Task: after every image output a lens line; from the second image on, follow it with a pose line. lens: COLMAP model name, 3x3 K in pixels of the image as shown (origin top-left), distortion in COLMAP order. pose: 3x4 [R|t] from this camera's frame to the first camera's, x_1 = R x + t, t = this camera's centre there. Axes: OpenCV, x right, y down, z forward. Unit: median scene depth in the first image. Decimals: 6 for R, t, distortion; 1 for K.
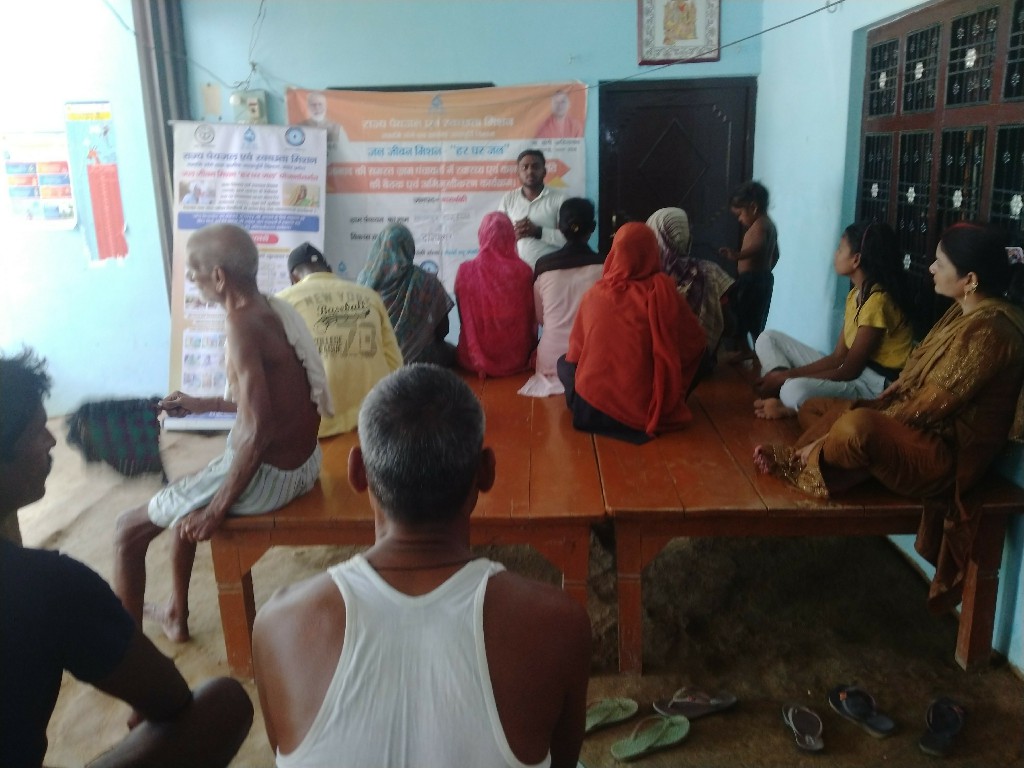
lens RADIAL K [[900.6, 0, 512.0], [0, 900.6, 384.0], [0, 0, 1]] dist [0.097091, -0.147186]
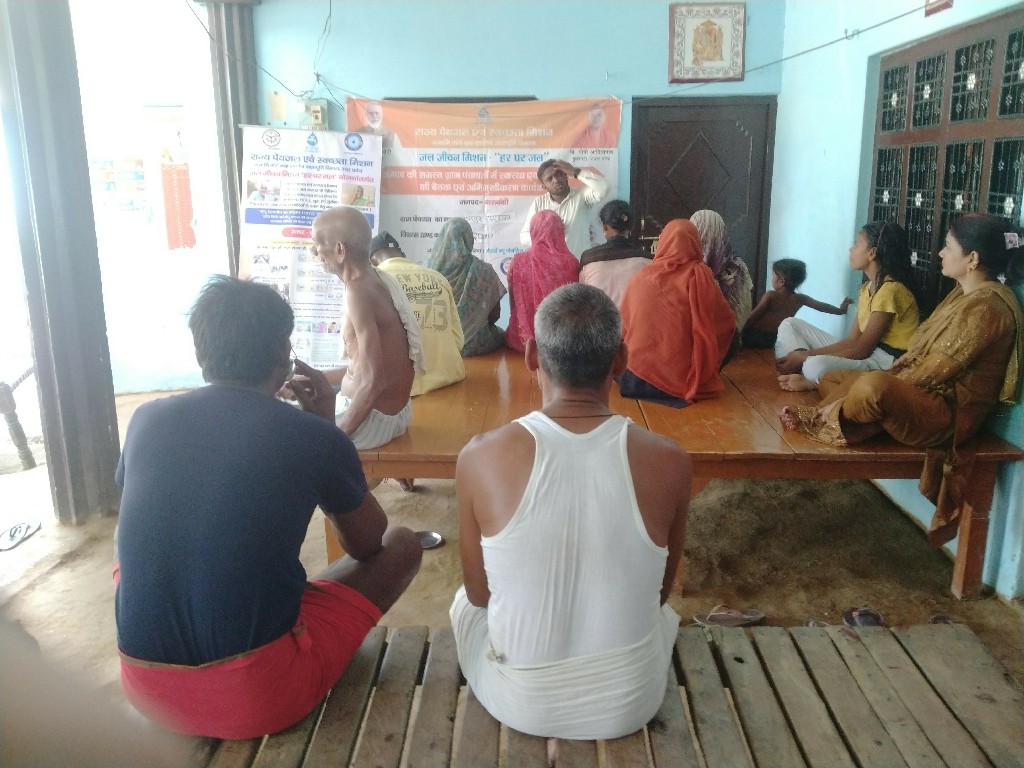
lens RADIAL K [[889.5, 0, 512.0], [0, 889.5, 384.0], [0, 0, 1]] dist [0.125702, -0.227489]
pose [[0.999730, 0.023065, -0.002829, -0.063933], [-0.023105, 0.999620, -0.015026, 0.053254], [0.002482, 0.015087, 0.999883, -0.130468]]
